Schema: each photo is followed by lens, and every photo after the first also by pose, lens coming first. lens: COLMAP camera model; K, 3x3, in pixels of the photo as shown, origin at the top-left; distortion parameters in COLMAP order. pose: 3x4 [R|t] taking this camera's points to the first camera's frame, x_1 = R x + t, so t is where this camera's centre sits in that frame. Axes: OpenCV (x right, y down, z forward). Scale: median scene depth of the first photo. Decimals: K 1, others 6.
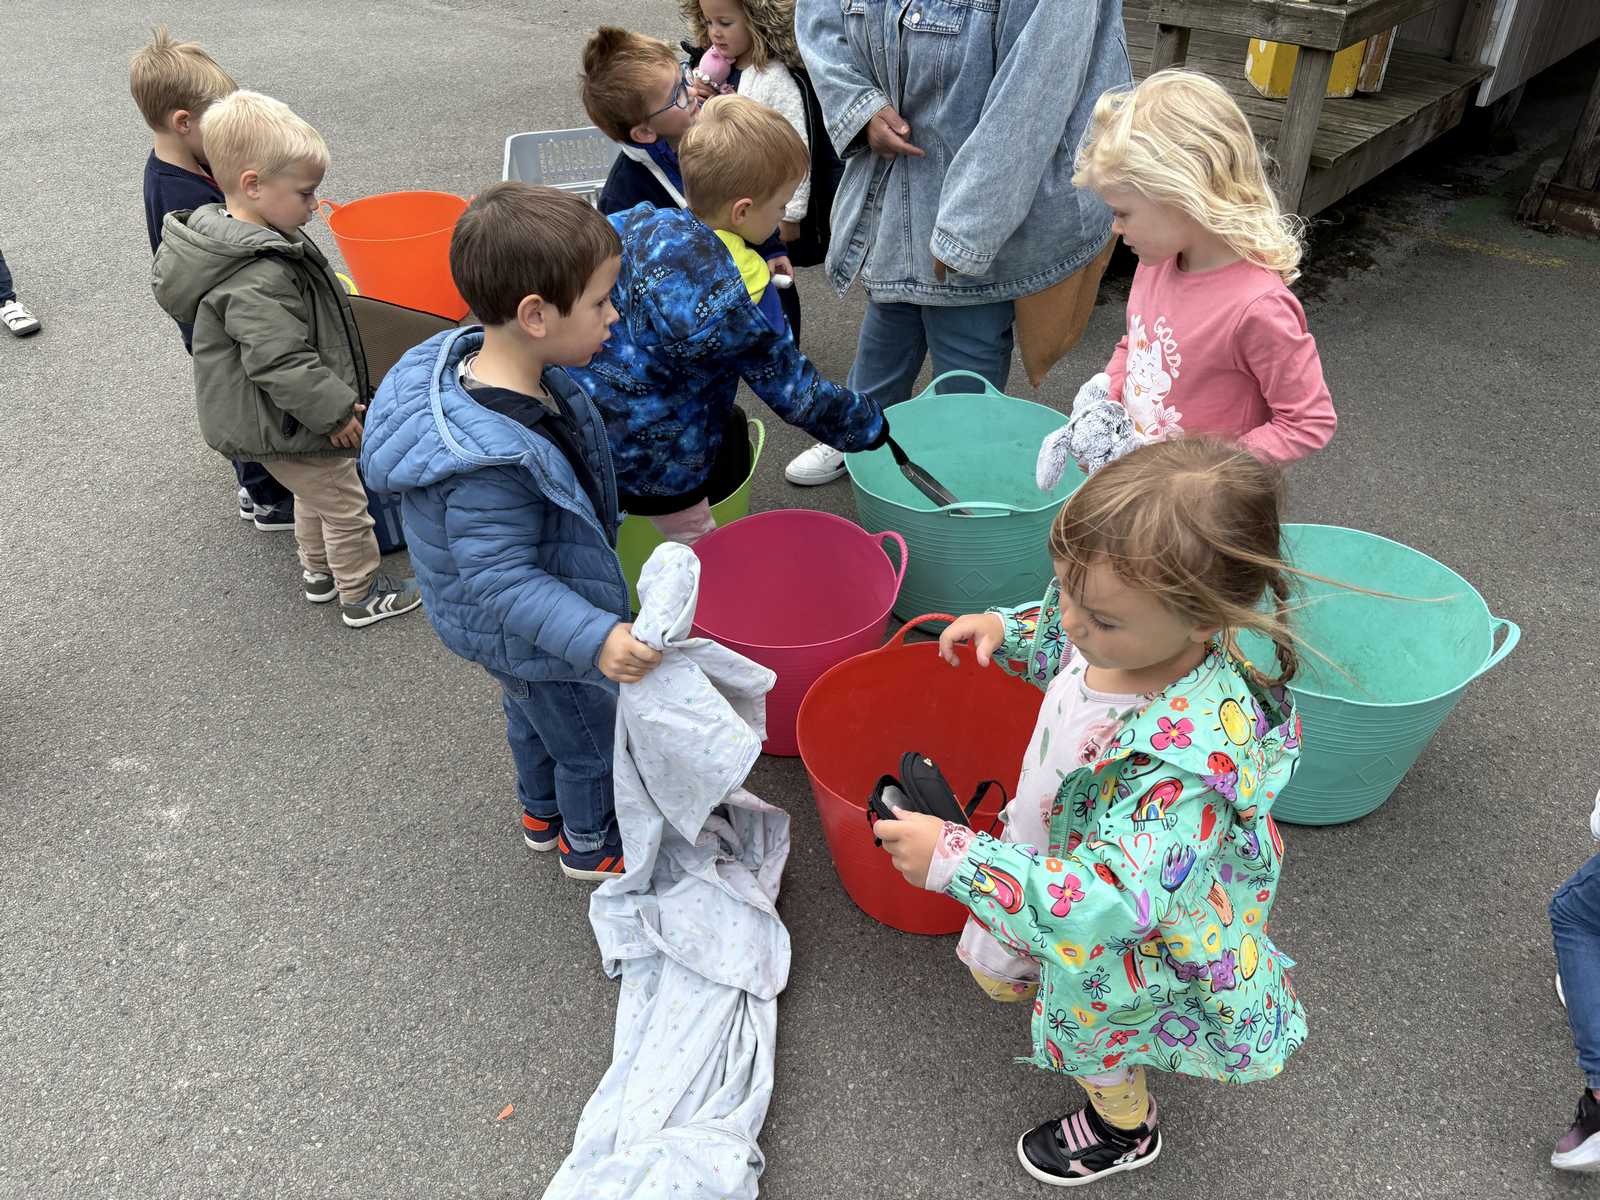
lens RADIAL K [[1225.9, 0, 802.7], [0, 1225.9, 594.4], [0, 0, 1]] dist [0.051404, -0.053068]
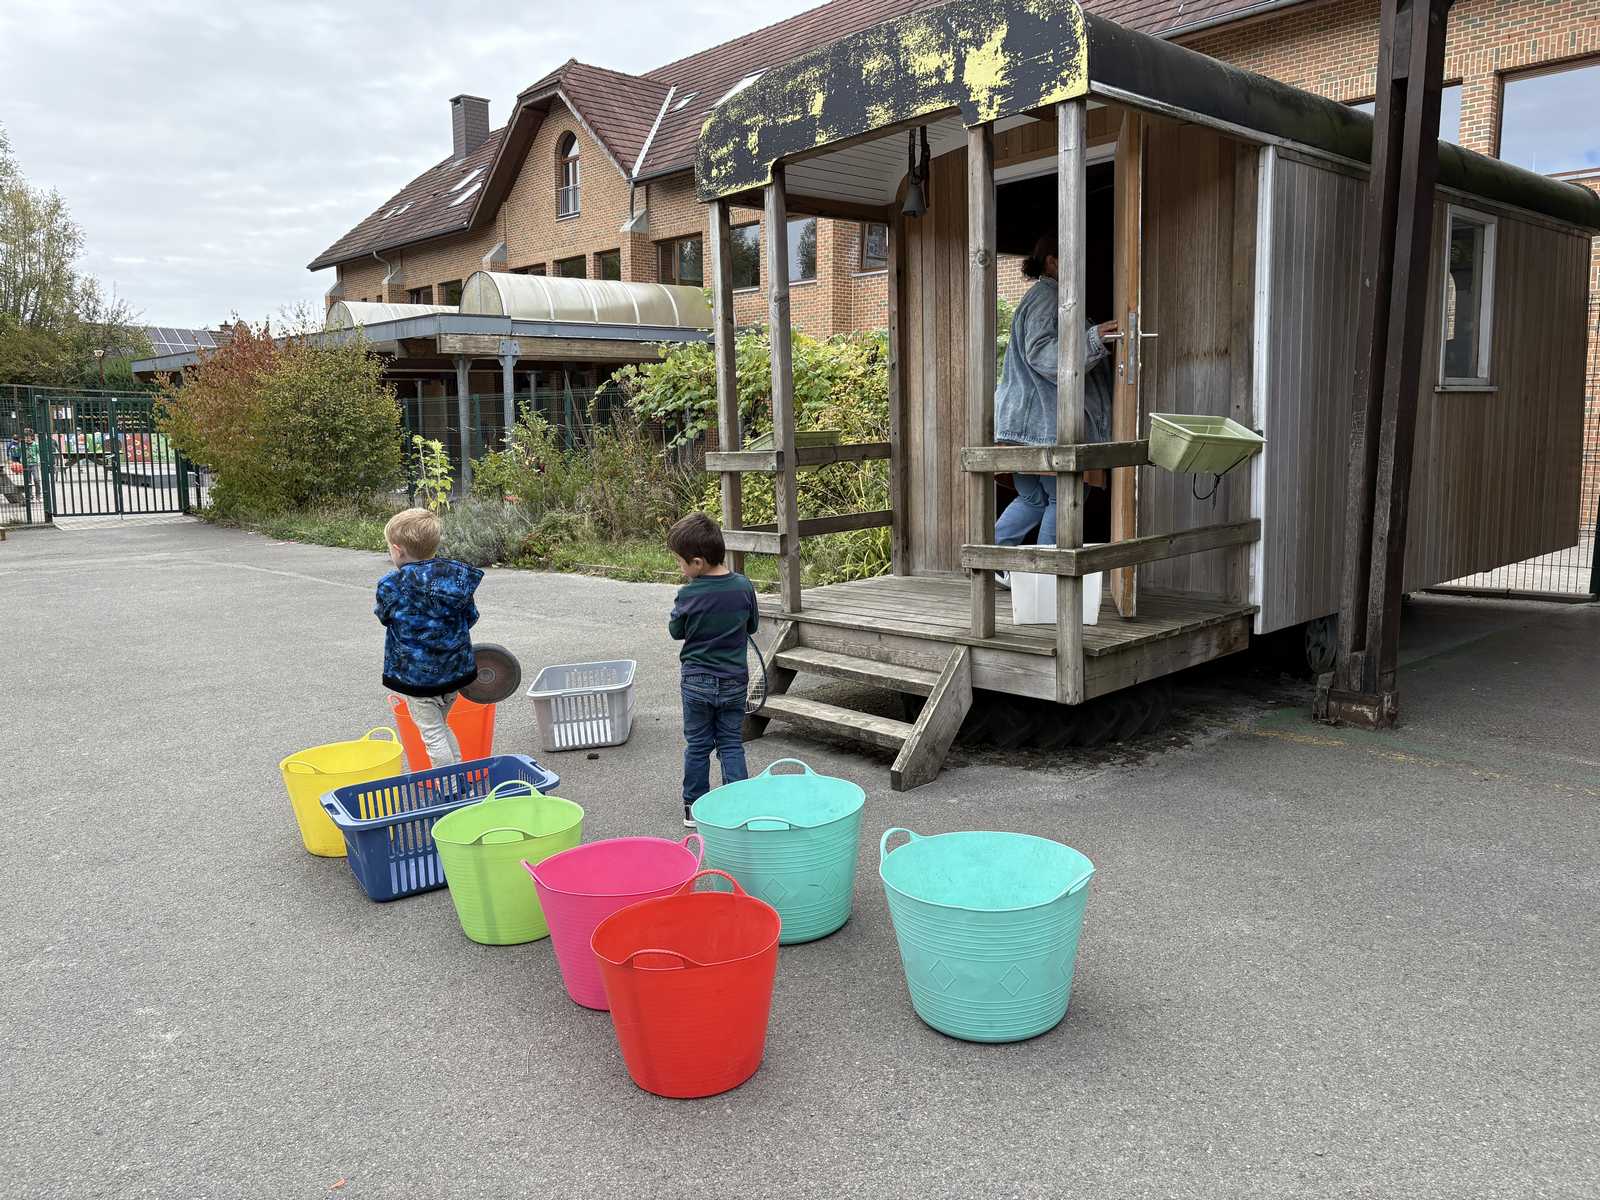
lens RADIAL K [[1225.9, 0, 802.7], [0, 1225.9, 594.4], [0, 0, 1]] dist [0.051404, -0.053068]
pose [[0.996017, -0.017366, -0.087454, 0.216273], [-0.026948, 0.876344, -0.480932, 0.261137], [0.084992, 0.481373, 0.872386, -0.254589]]
